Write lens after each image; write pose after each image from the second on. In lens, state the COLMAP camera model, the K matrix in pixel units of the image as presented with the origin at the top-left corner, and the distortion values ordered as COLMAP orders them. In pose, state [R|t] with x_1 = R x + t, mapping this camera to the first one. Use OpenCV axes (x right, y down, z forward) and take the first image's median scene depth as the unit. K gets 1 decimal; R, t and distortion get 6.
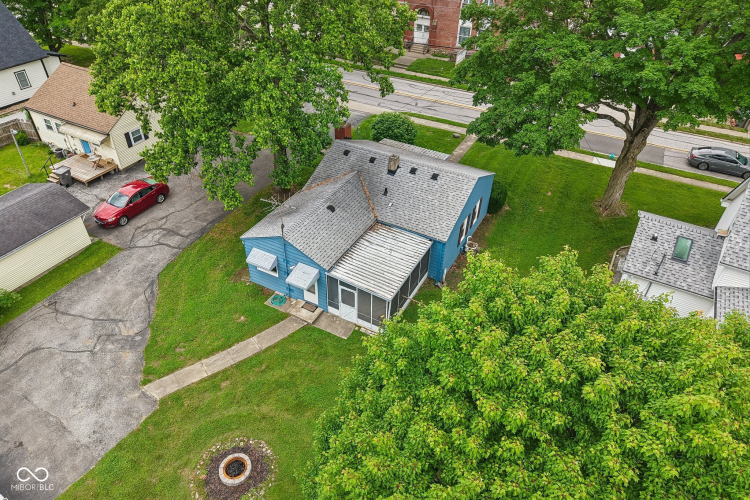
lens RADIAL K [[502.9, 0, 367.8], [0, 502.9, 249.1], [0, 0, 1]] dist [0.005220, -0.001513]
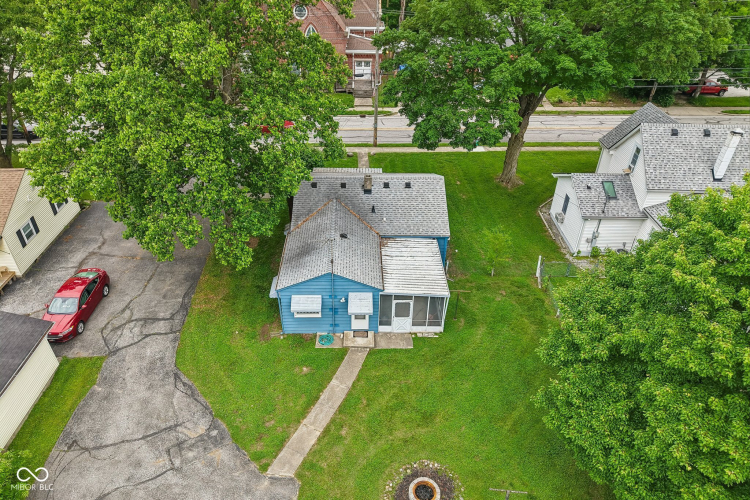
lens RADIAL K [[502.9, 0, 367.8], [0, 502.9, 249.1], [0, 0, 1]] dist [0.005220, -0.001513]
pose [[0.868974, -0.281895, 0.406718, -0.471787], [0.305495, 0.952166, 0.007237, -0.050680], [-0.389303, 0.117961, 0.913525, 0.053424]]
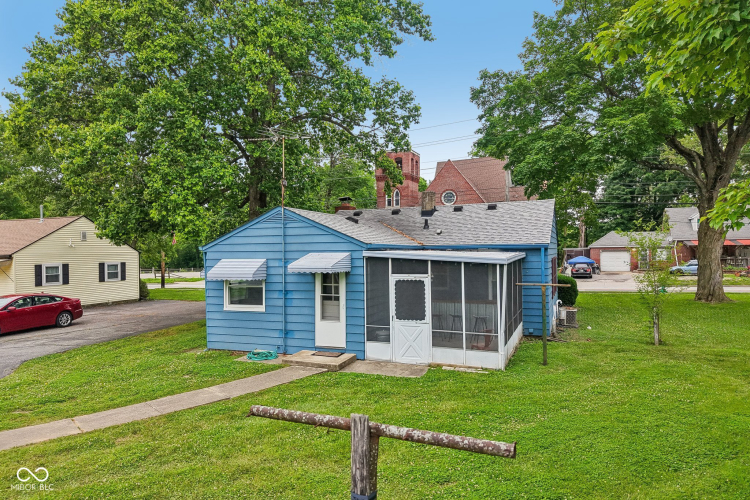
lens RADIAL K [[506.8, 0, 366.7], [0, 506.8, 252.0], [0, 0, 1]] dist [0.003682, -0.001263]
pose [[0.993004, -0.028903, 0.114489, -0.133973], [0.093027, 0.788656, -0.607757, 0.349237], [-0.072726, 0.614156, 0.785827, 0.547905]]
